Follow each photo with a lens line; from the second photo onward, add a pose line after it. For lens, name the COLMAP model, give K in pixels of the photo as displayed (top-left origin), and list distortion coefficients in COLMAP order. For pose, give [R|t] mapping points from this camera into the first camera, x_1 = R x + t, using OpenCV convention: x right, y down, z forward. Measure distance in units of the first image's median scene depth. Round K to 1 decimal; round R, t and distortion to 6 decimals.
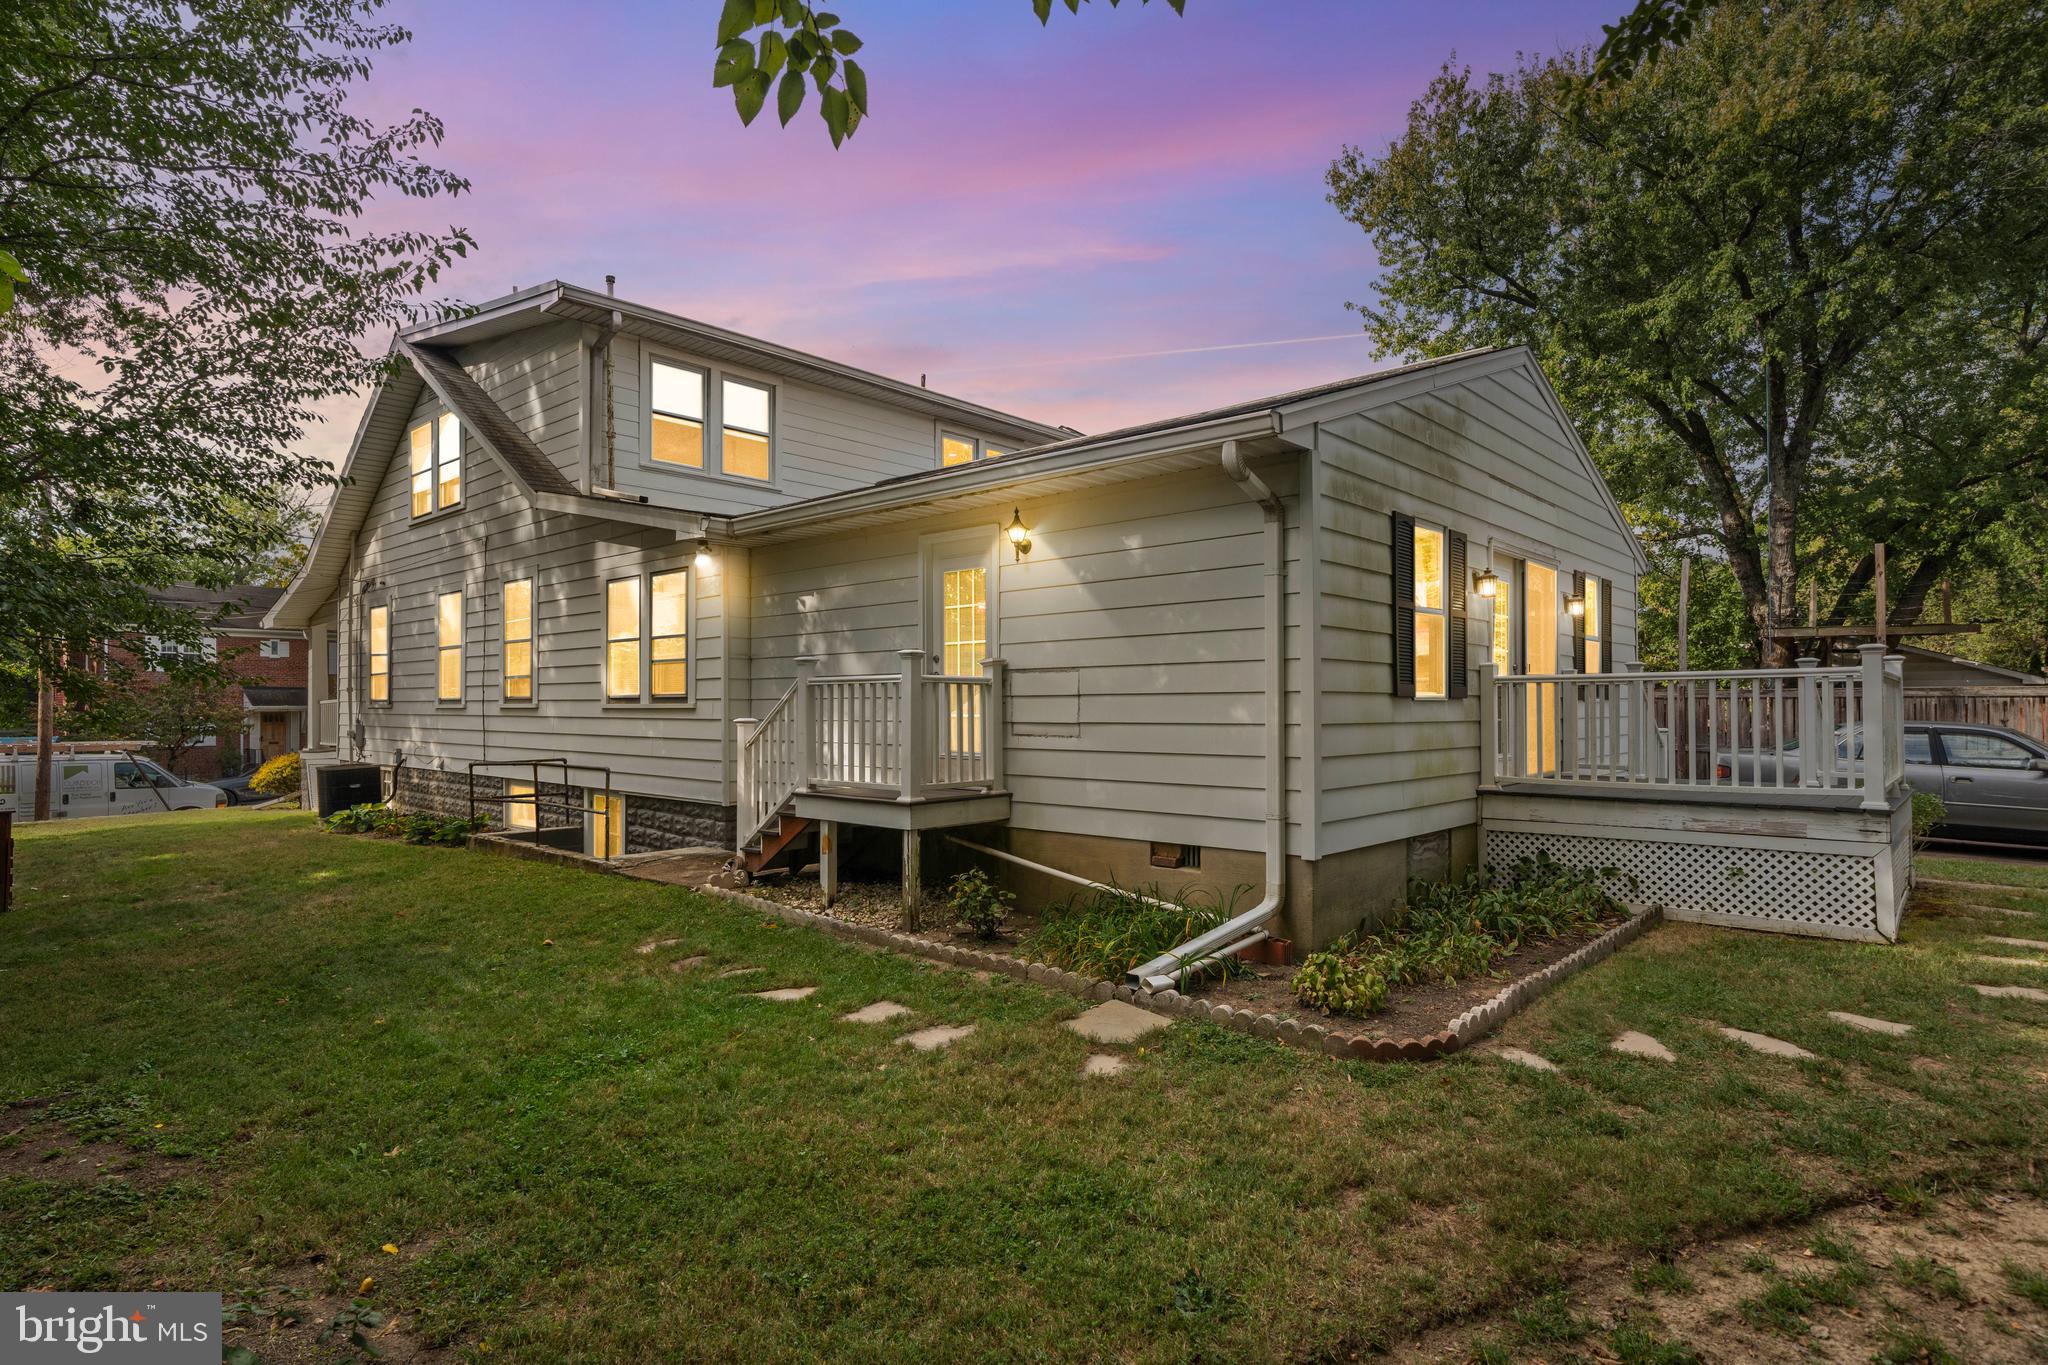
lens RADIAL K [[1071.3, 0, 1024.0], [0, 1071.3, 682.5], [0, 0, 1]] dist [0.004956, -0.000533]
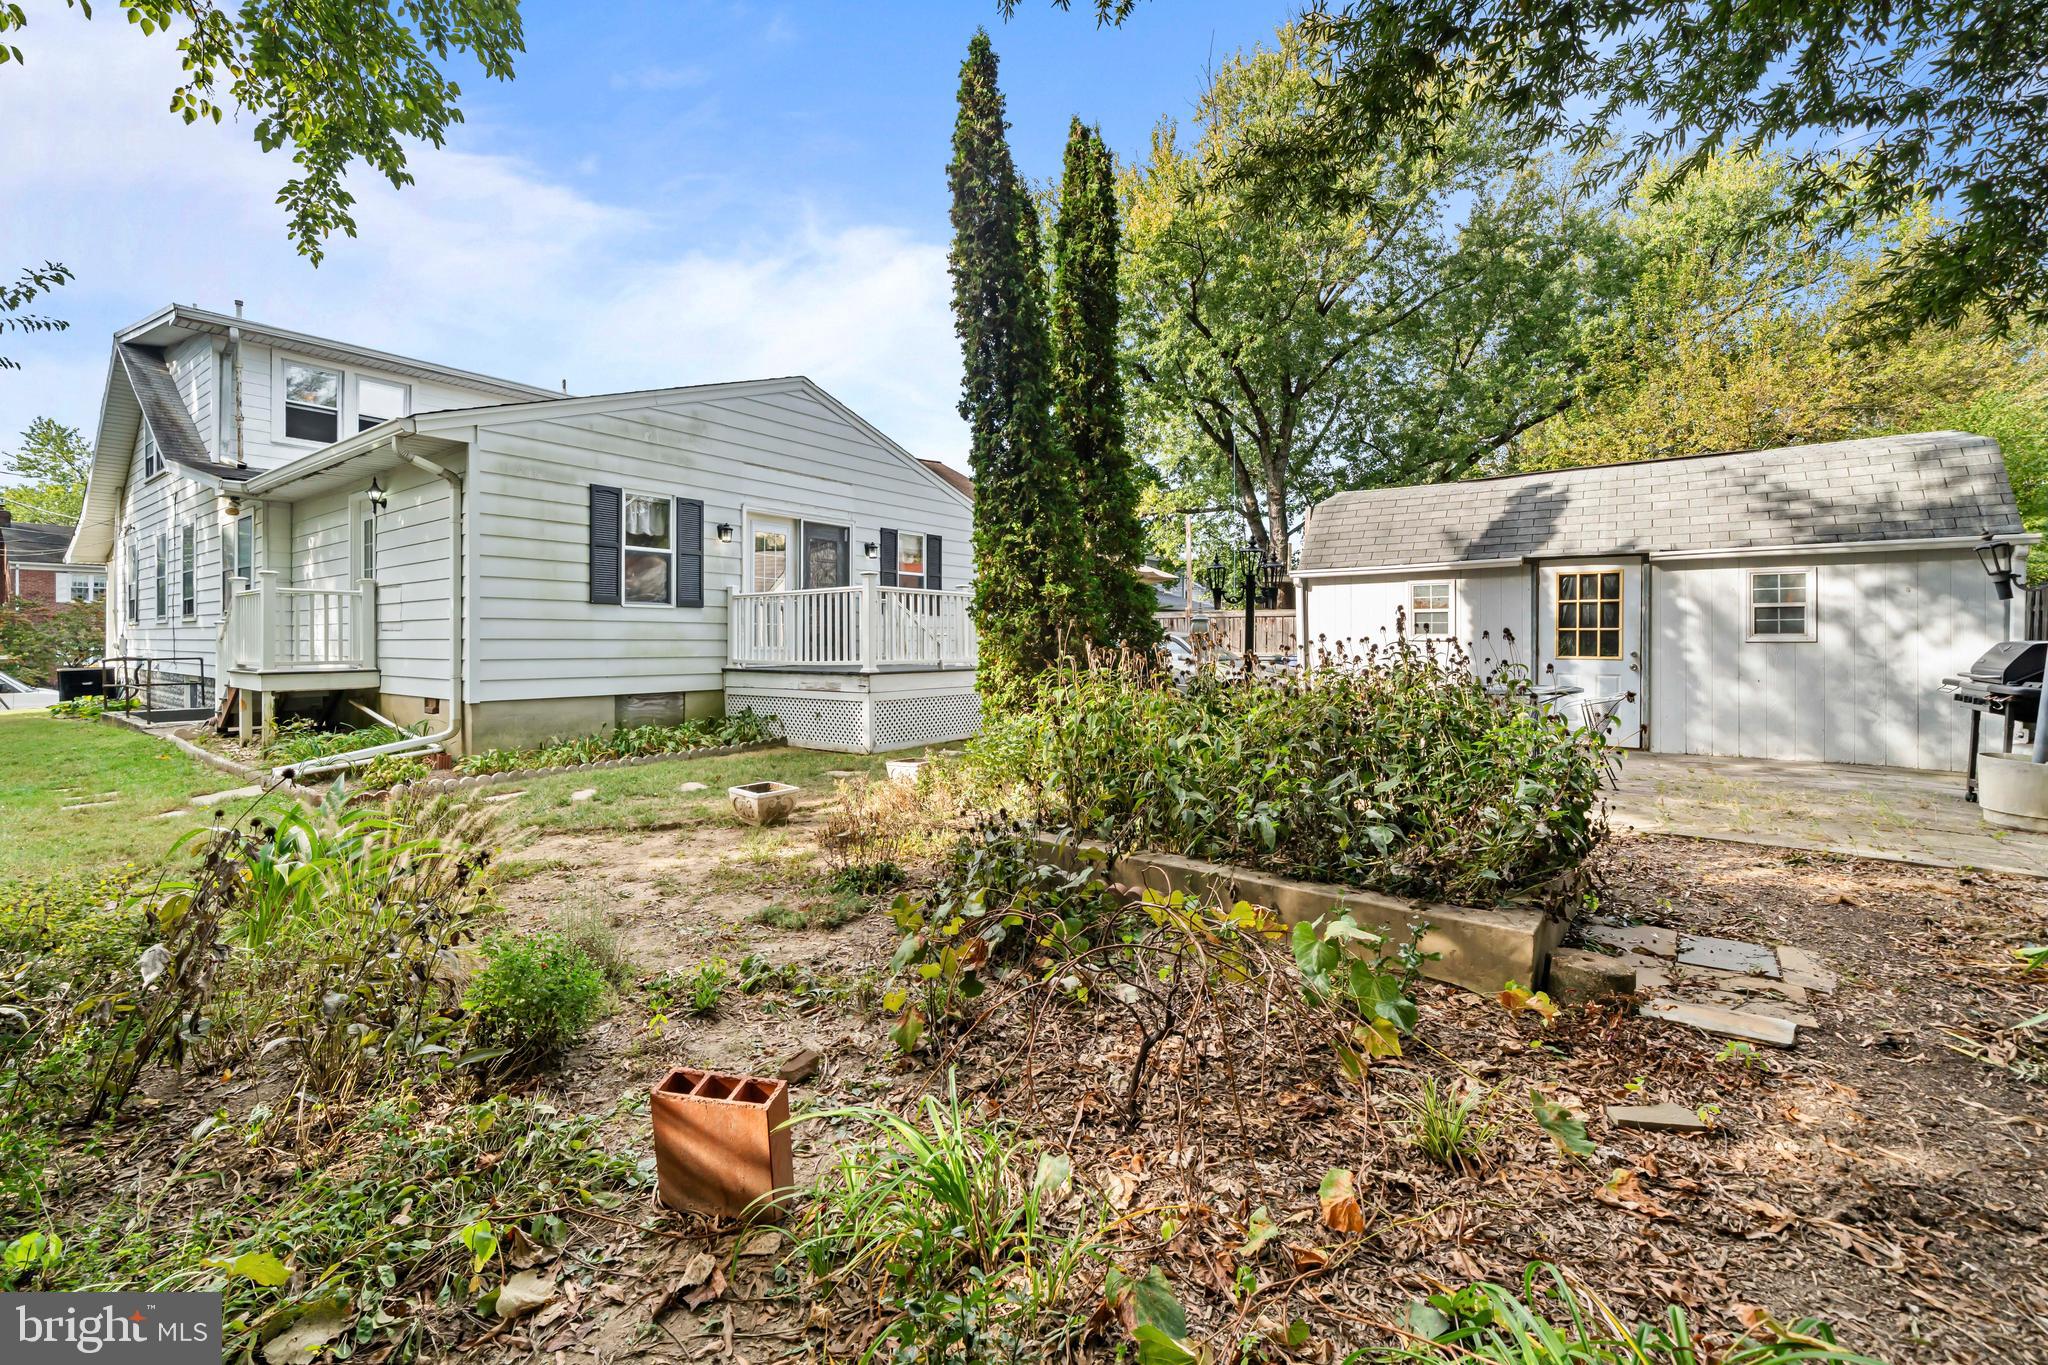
lens RADIAL K [[843.6, 0, 1012.9], [0, 843.6, 640.4], [0, 0, 1]] dist [-0.000049, 0.000337]
pose [[0.995177, 0.000884, 0.098096, 0.825234], [-0.003116, 0.999740, 0.022601, 0.036779], [-0.098051, -0.022797, 0.994920, -0.275797]]
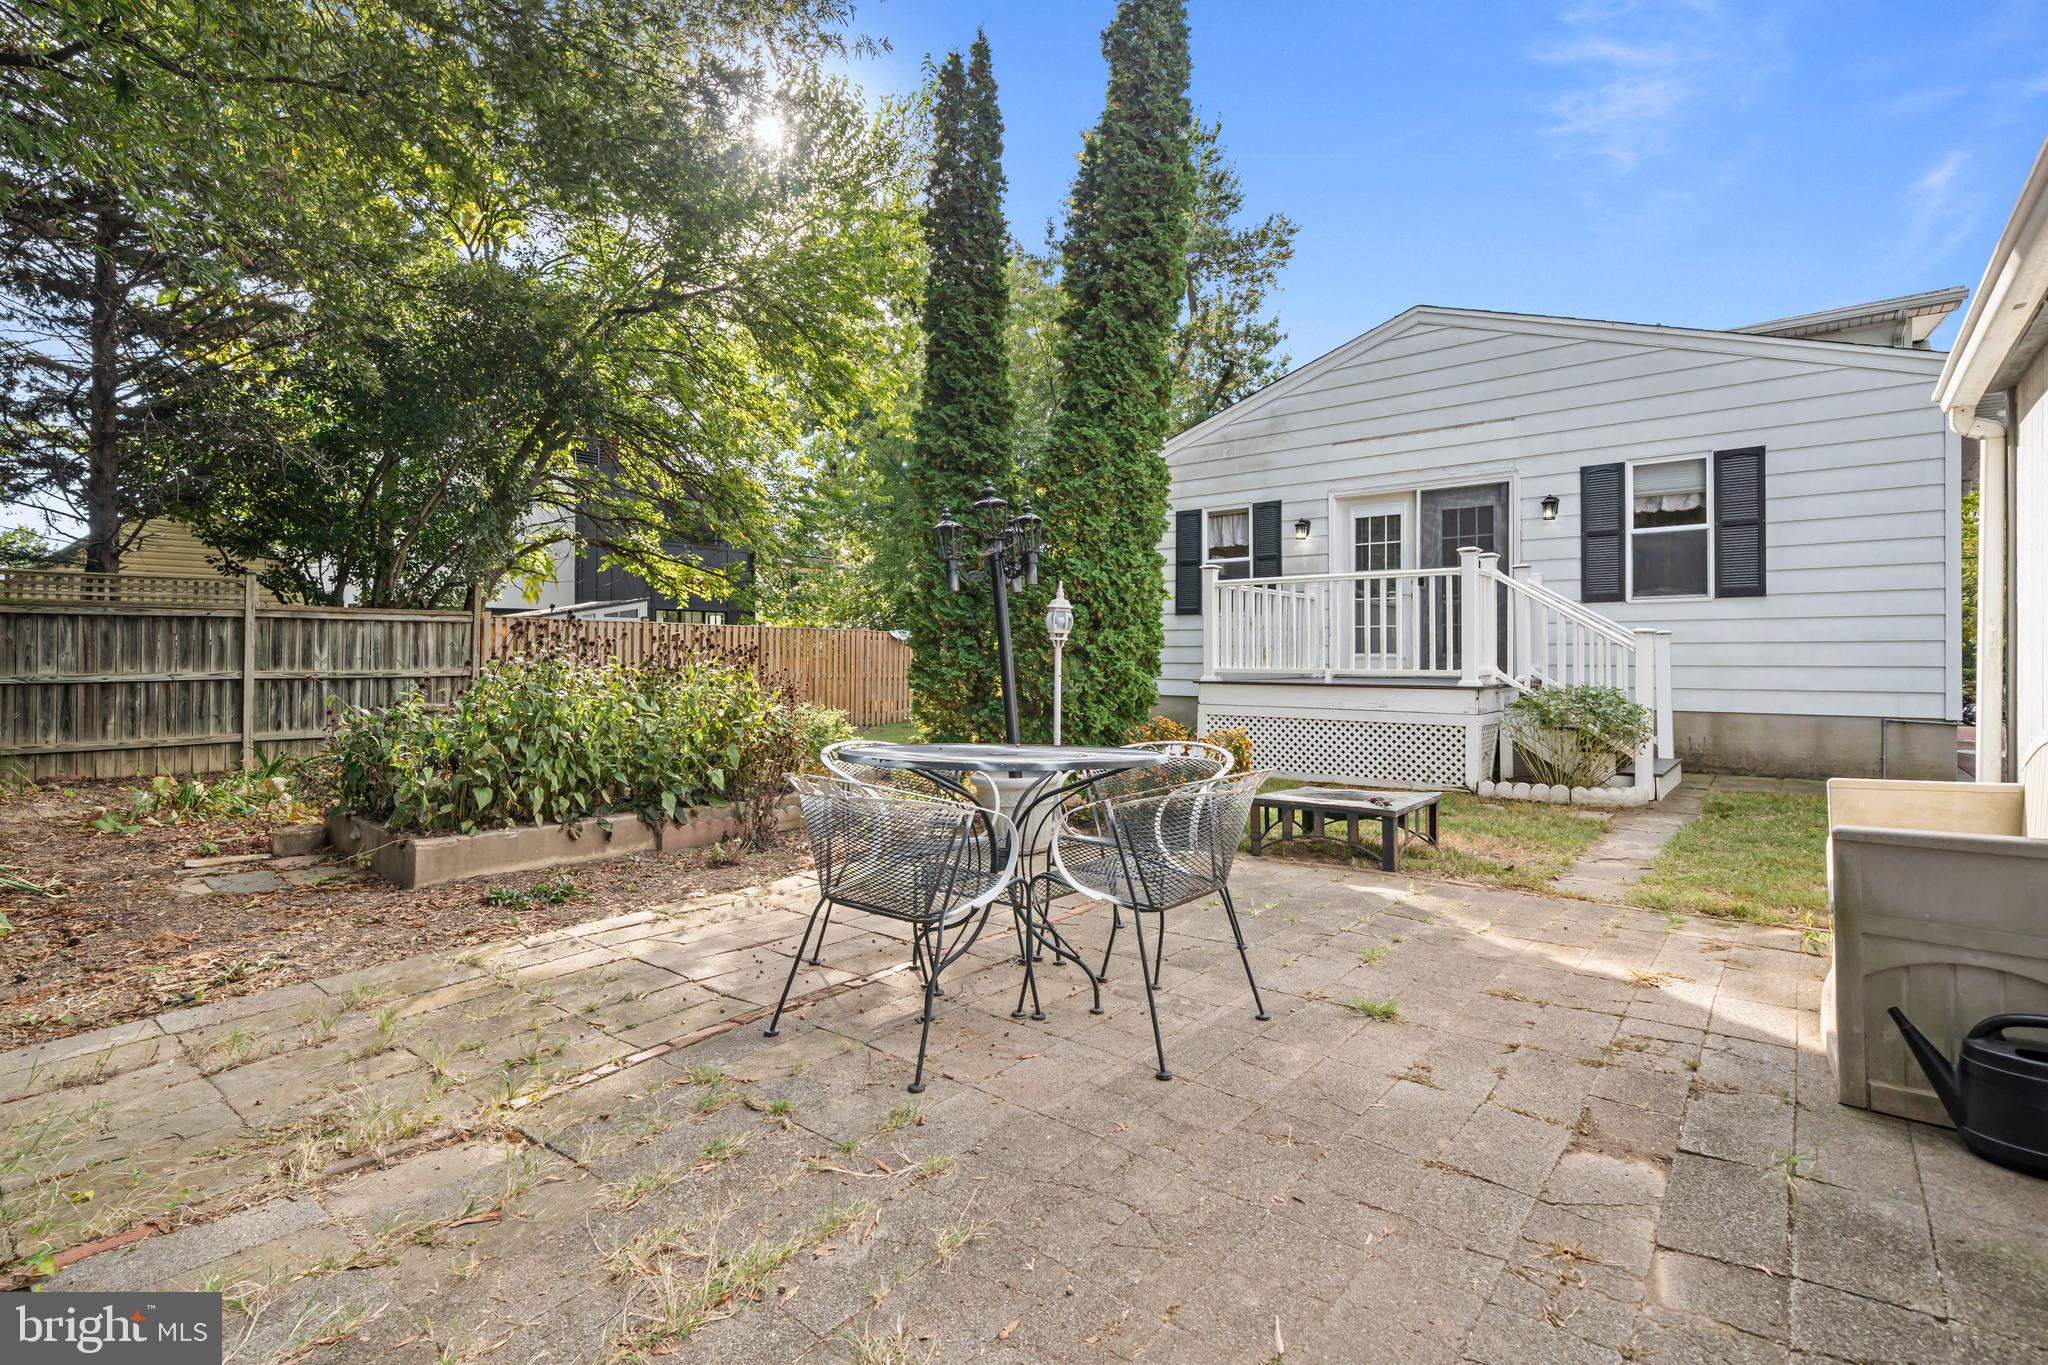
lens RADIAL K [[930.4, 0, 1005.4], [0, 930.4, 661.6], [0, 0, 1]] dist [0.000571, 0.000020]
pose [[0.033628, 0.008322, -0.999400, 1.879108], [0.020654, 0.999746, 0.009020, 0.072702], [0.999221, -0.020945, 0.033447, 0.641630]]
